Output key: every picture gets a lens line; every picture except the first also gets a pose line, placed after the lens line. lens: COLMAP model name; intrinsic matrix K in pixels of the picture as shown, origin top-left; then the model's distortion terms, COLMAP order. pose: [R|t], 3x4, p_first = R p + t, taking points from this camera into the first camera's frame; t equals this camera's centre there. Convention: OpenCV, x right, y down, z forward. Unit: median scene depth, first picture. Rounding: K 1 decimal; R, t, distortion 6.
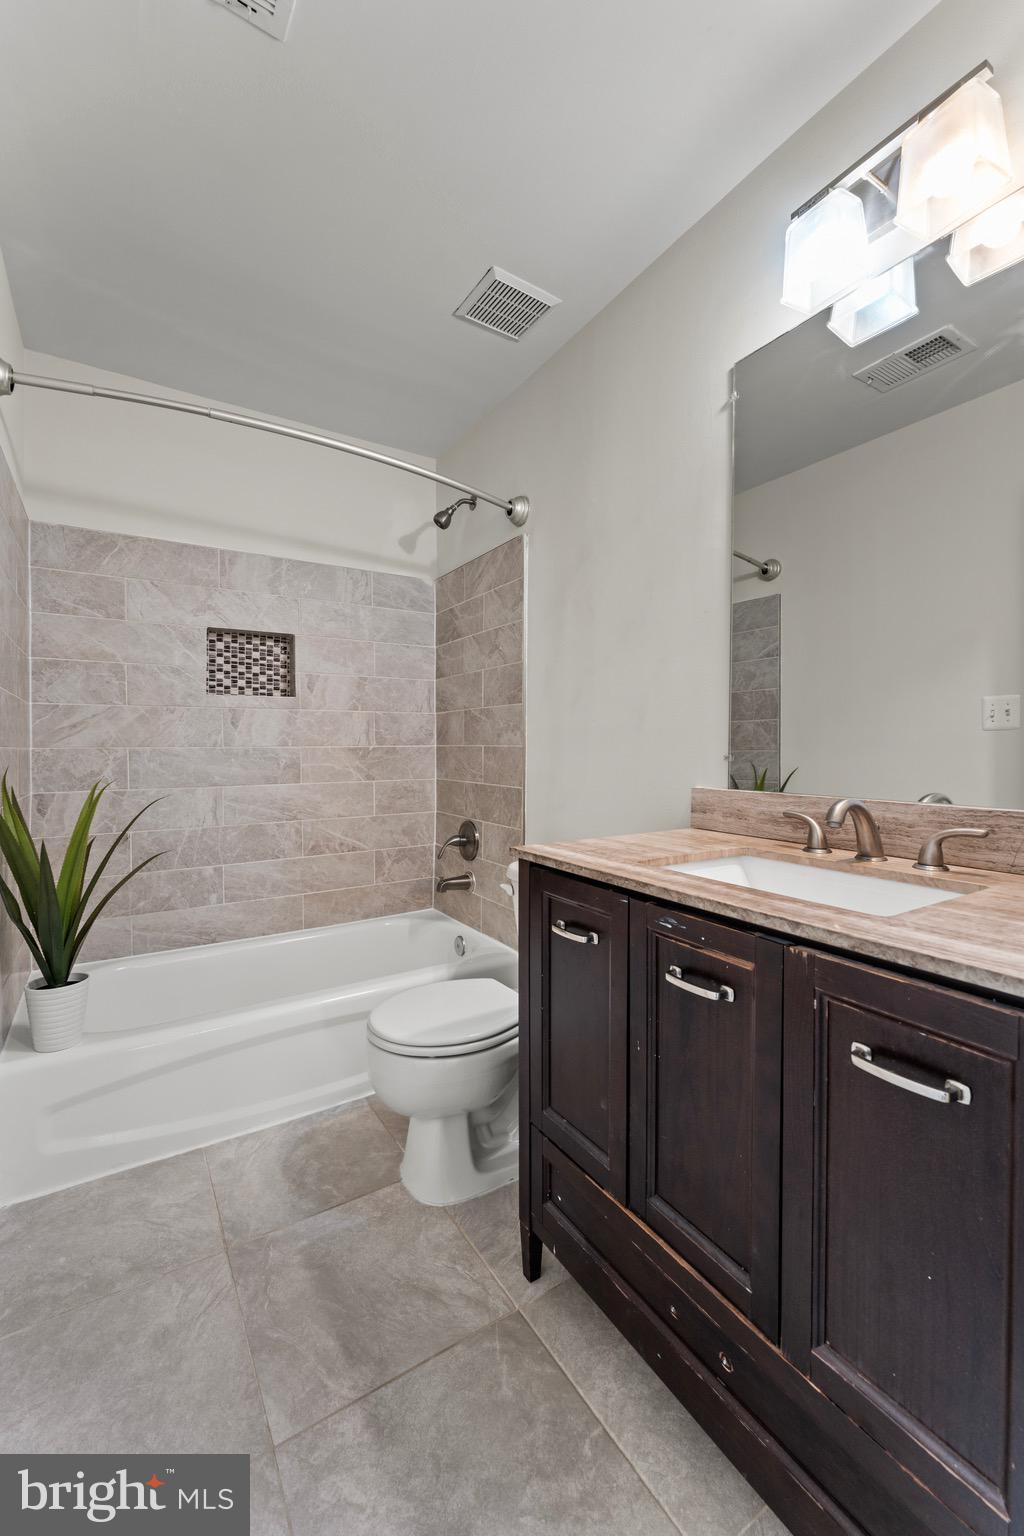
lens RADIAL K [[611.9, 0, 516.1], [0, 611.9, 761.0], [0, 0, 1]] dist [0.002772, -0.001070]
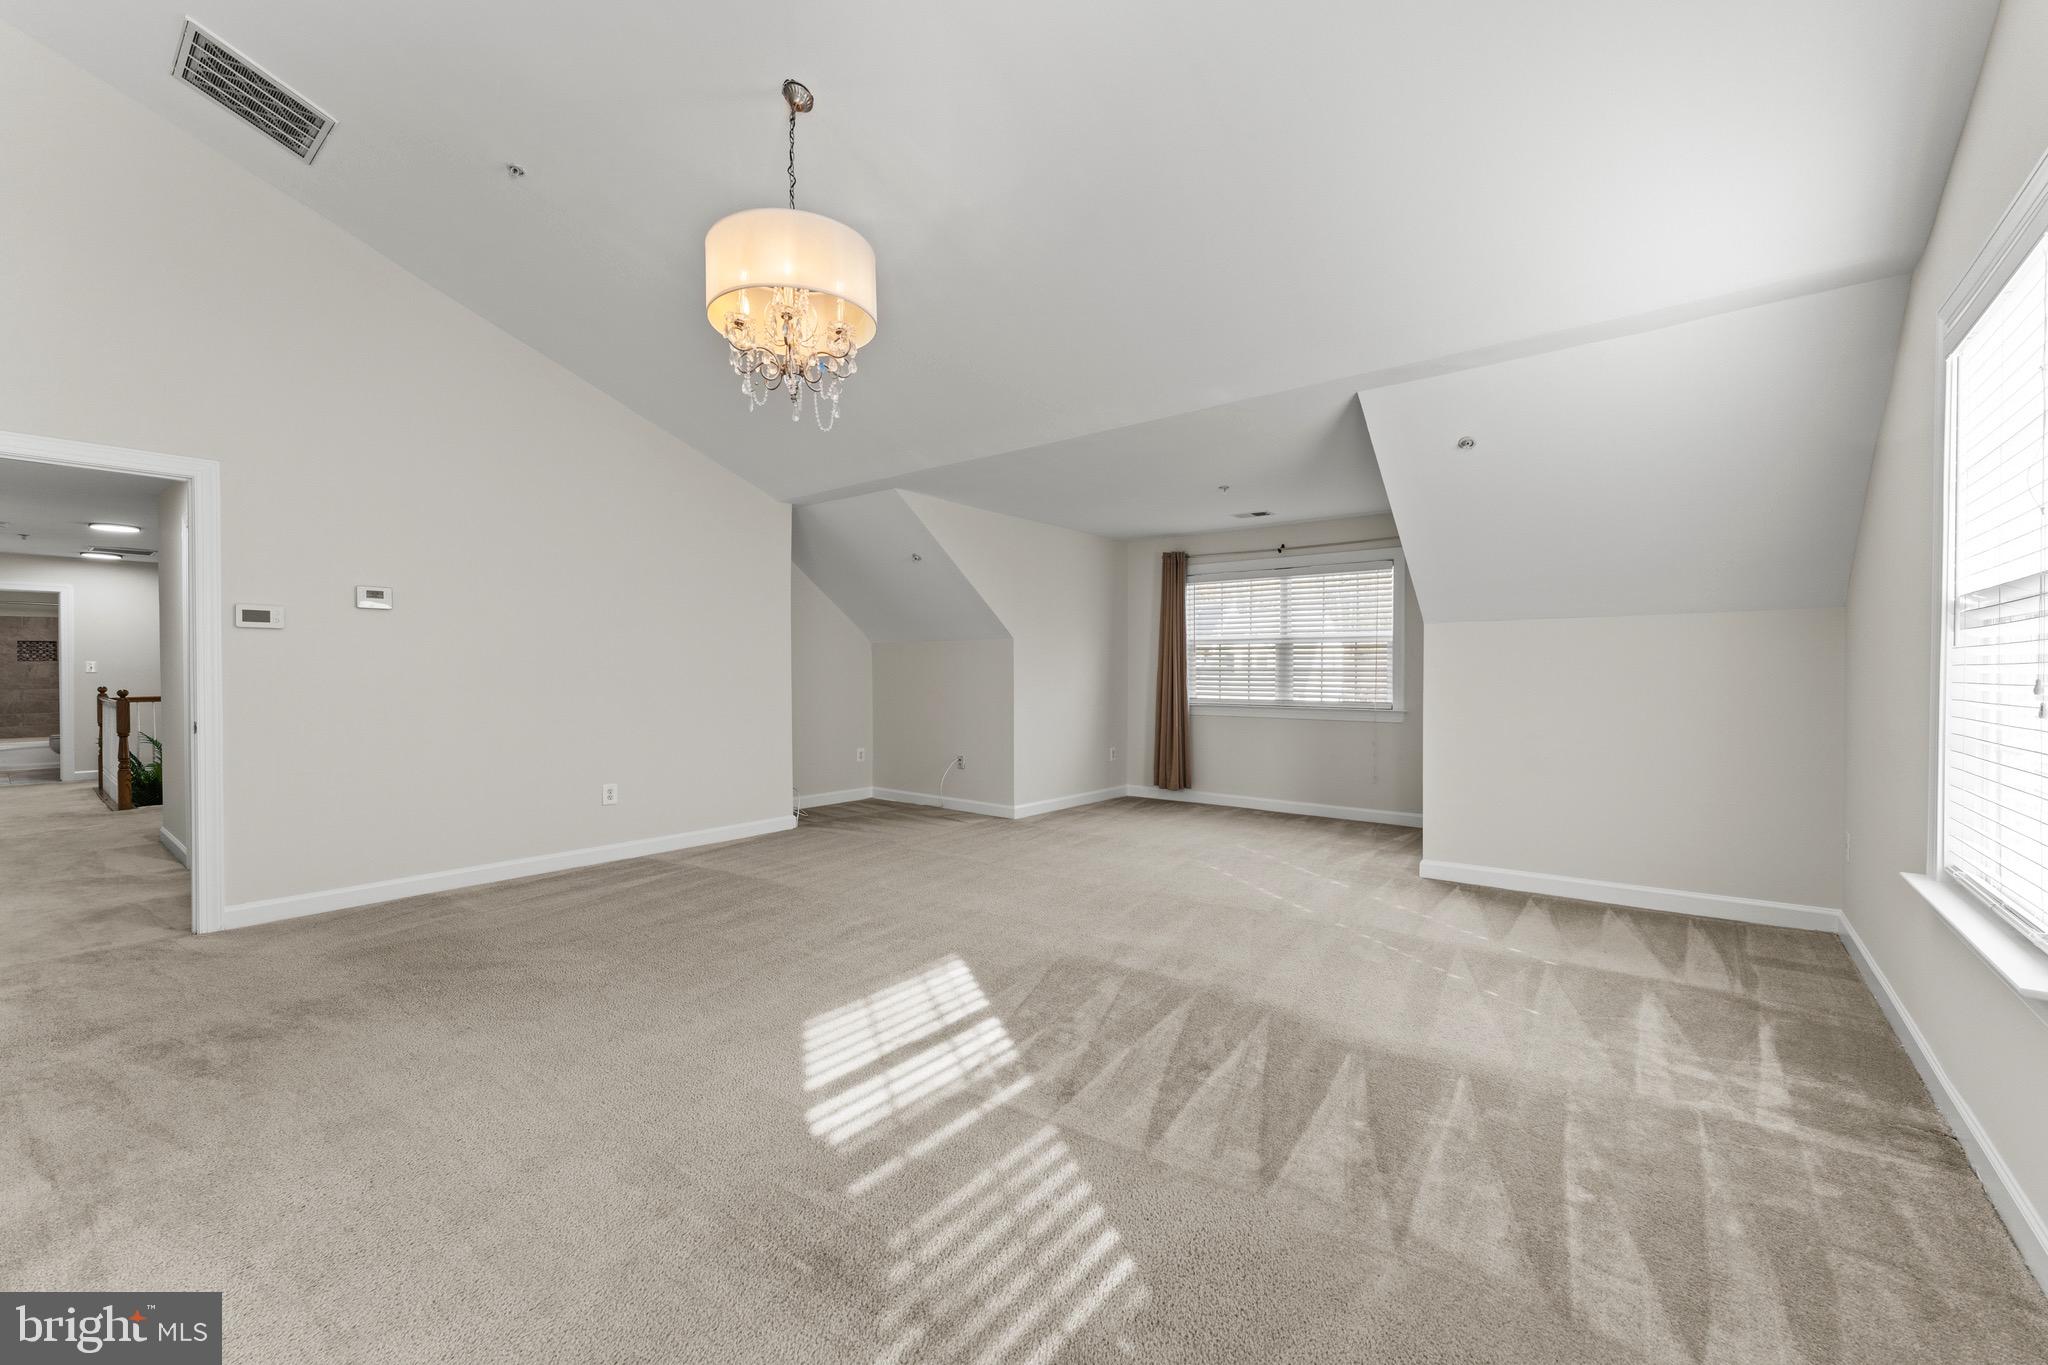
lens RADIAL K [[815.9, 0, 1025.3], [0, 815.9, 681.7], [0, 0, 1]] dist [0.002772, -0.001070]
pose [[0.953474, -0.002600, 0.301464, 3.954290], [0.003497, 0.999991, -0.002437, 0.034340], [-0.301454, 0.003378, 0.953475, -5.711444]]
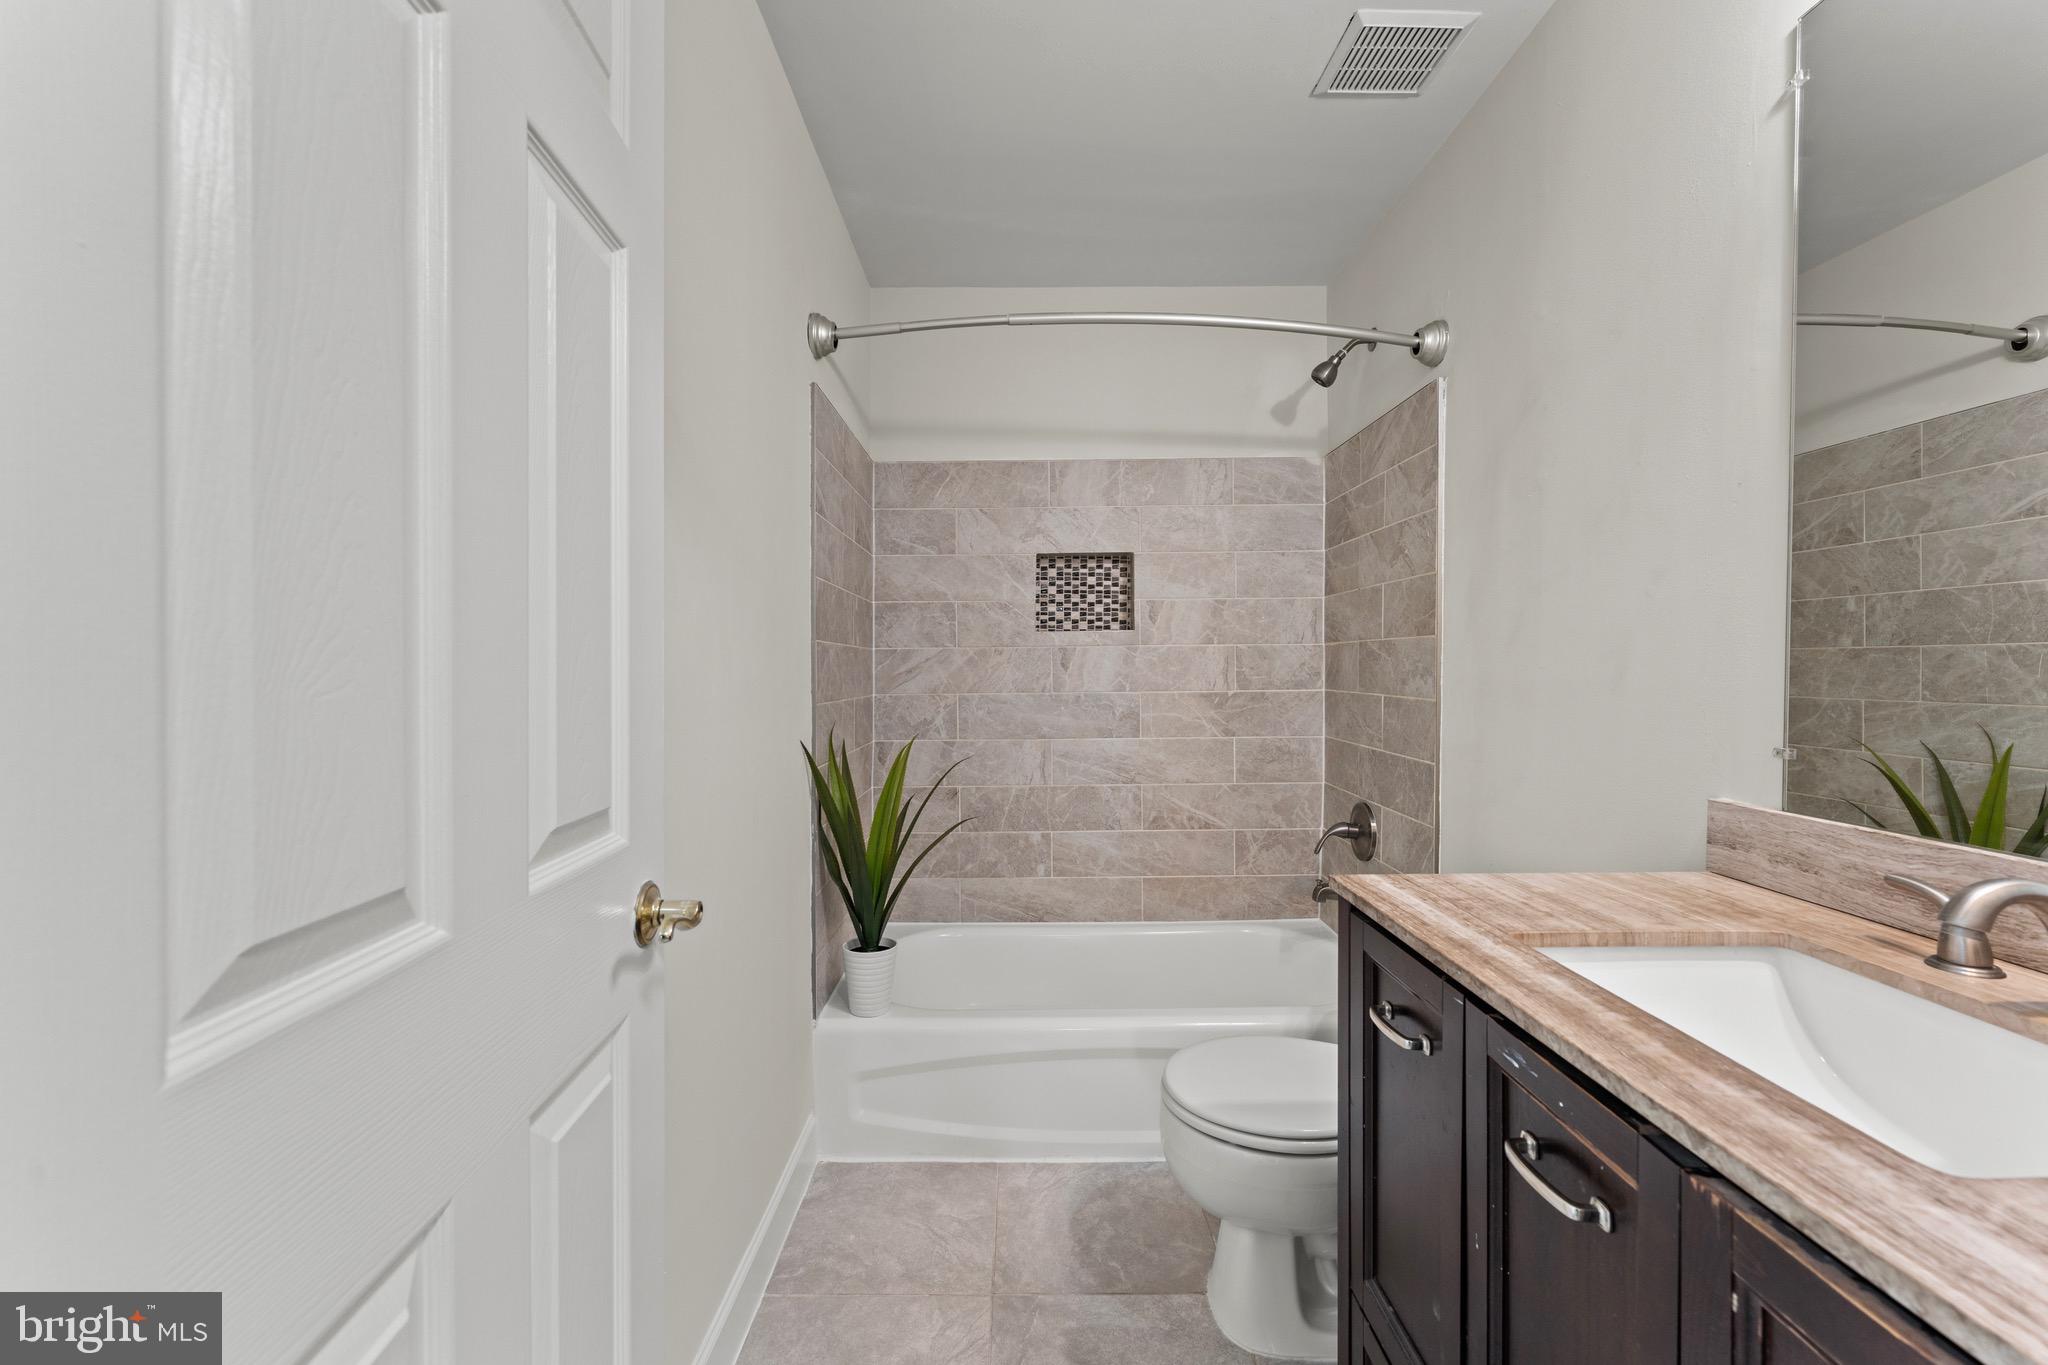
lens RADIAL K [[815.9, 0, 1034.8], [0, 815.9, 683.2], [0, 0, 1]] dist [0.002772, -0.001070]
pose [[0.850340, 0.006685, -0.526192, 0.115900], [-0.007998, 0.999968, -0.000221, -0.043040], [0.526174, 0.004396, 0.850366, 0.029925]]
